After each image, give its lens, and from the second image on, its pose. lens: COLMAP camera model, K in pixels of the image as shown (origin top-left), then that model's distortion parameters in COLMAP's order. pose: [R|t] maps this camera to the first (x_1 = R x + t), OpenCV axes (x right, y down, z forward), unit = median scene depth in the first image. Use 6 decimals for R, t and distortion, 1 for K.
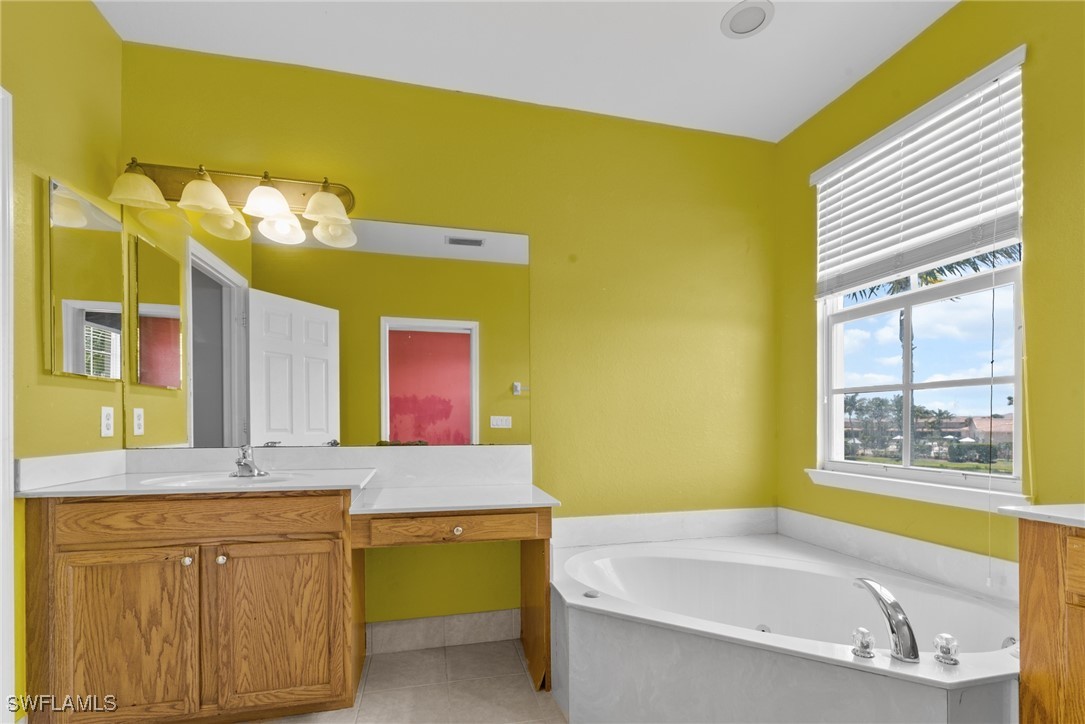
lens RADIAL K [[479.5, 0, 538.8], [0, 479.5, 400.4], [0, 0, 1]] dist [-0.000539, 0.000160]
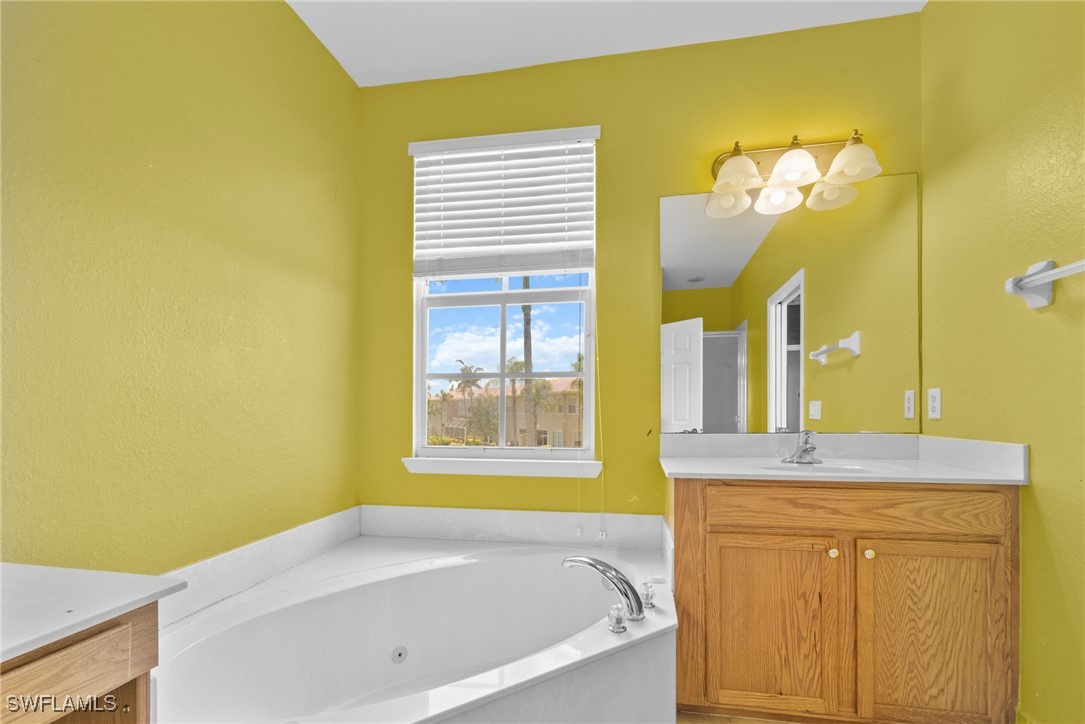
lens RADIAL K [[479.5, 0, 538.8], [0, 479.5, 400.4], [0, 0, 1]] dist [-0.000539, 0.000160]
pose [[0.415968, 0.014638, 0.909261, -0.178683], [-0.038449, 0.999259, 0.001503, 0.020117], [-0.908566, -0.035585, 0.416223, 0.382485]]
